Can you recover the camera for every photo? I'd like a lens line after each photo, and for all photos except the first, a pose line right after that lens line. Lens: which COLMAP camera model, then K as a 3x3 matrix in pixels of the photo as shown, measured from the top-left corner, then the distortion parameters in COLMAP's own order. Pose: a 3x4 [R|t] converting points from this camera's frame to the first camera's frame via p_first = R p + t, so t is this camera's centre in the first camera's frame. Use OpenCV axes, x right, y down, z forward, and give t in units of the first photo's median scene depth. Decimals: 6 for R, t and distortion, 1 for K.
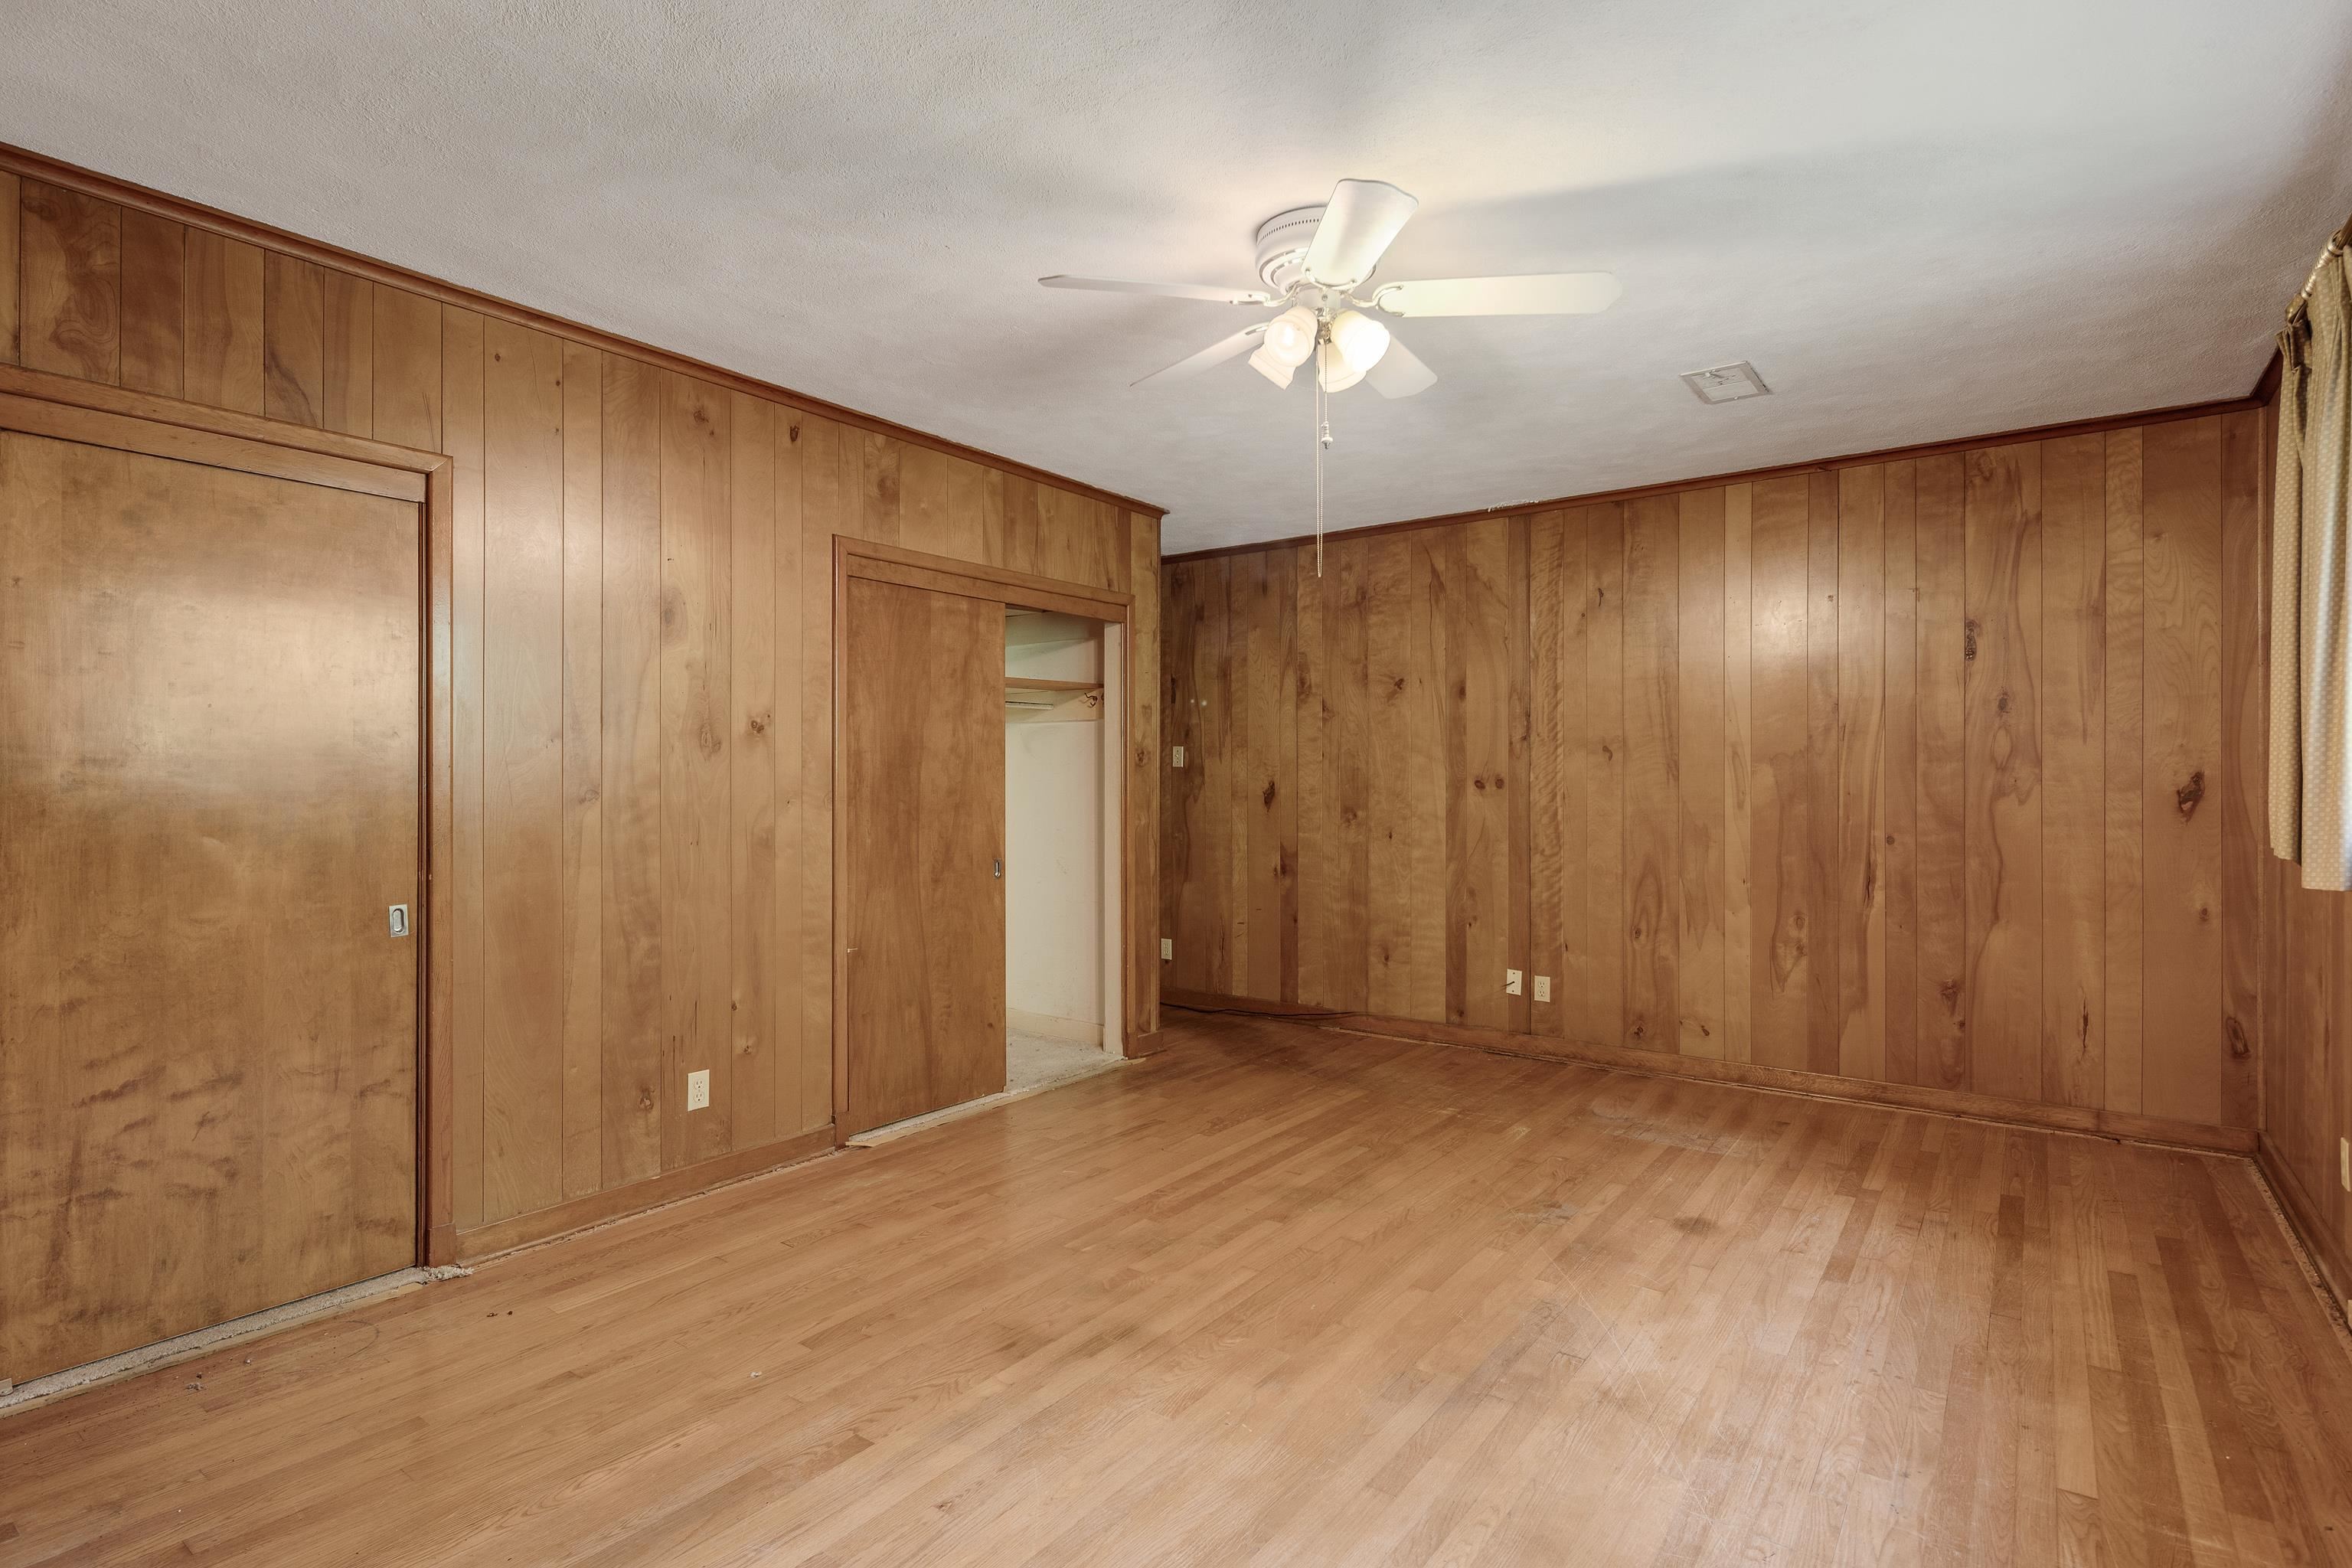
lens RADIAL K [[1145.3, 0, 1175.0], [0, 1145.3, 785.1], [0, 0, 1]] dist [0.000500, -0.002854]
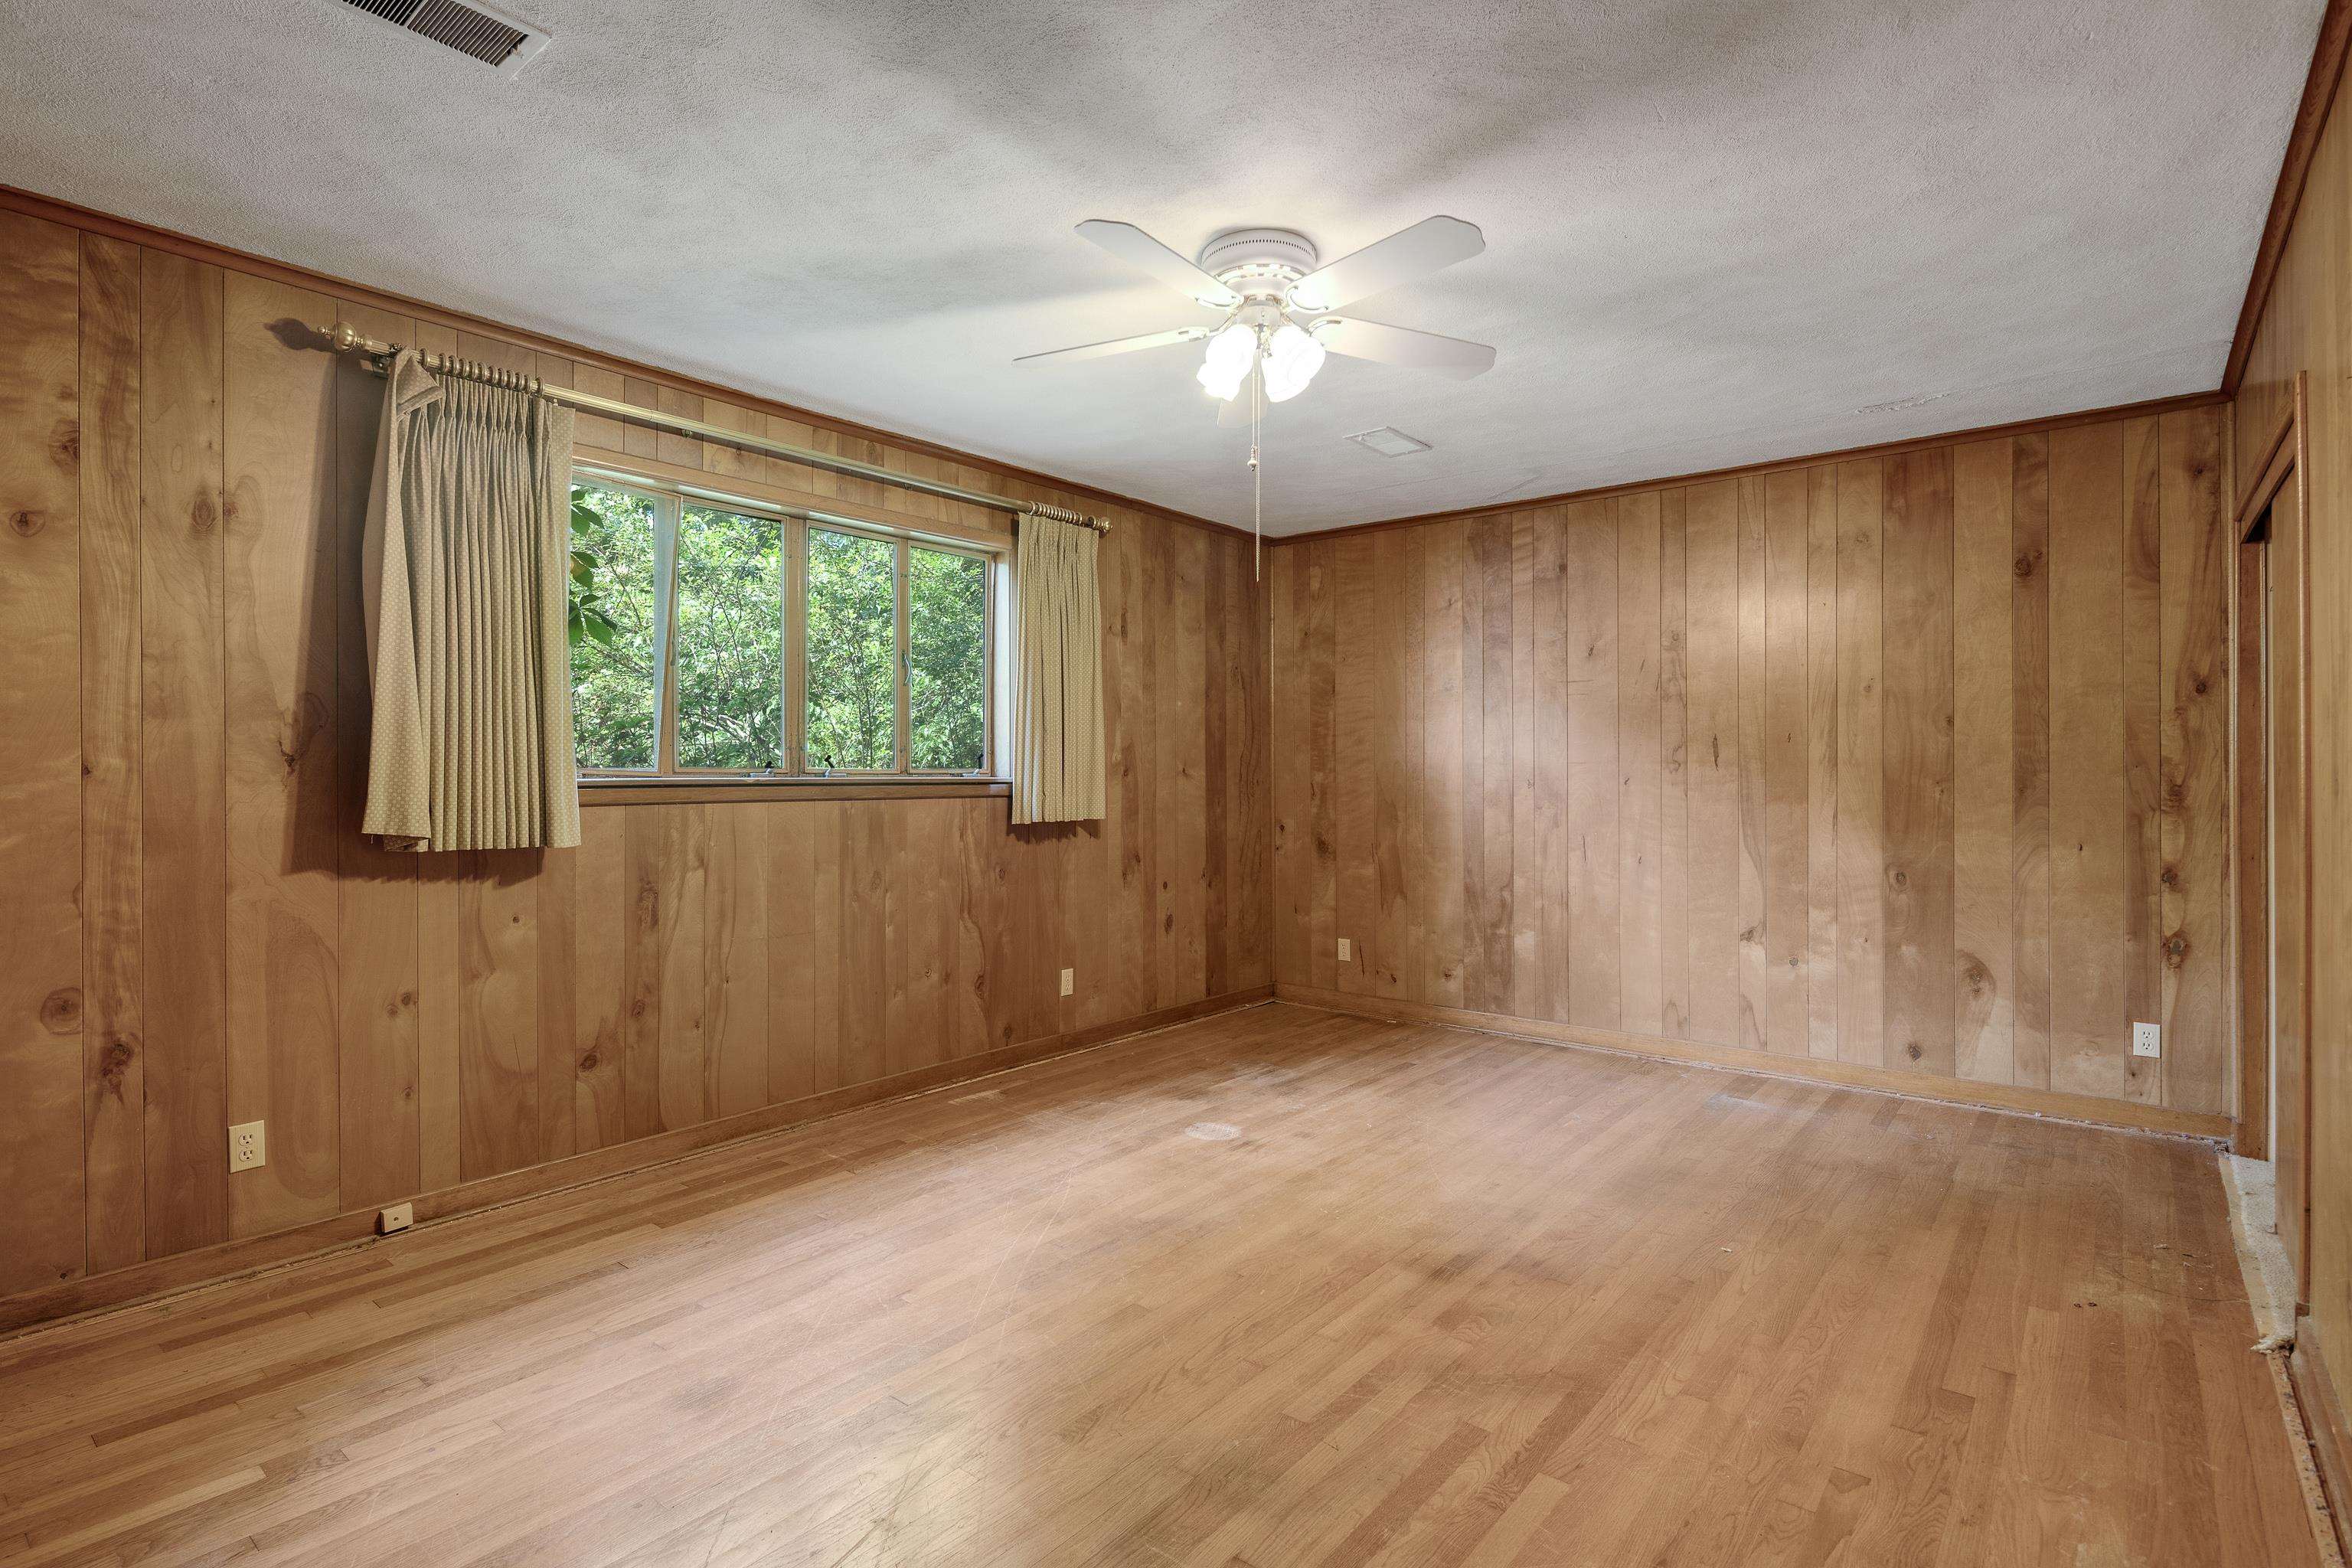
lens RADIAL K [[1145.3, 0, 1177.0], [0, 1145.3, 783.4], [0, 0, 1]] dist [0.000500, -0.002854]
pose [[-0.999120, 0.002294, 0.041883, 0.142246], [0.002557, 0.999977, 0.006224, 0.002432], [-0.041868, 0.006326, -0.999103, 1.883403]]
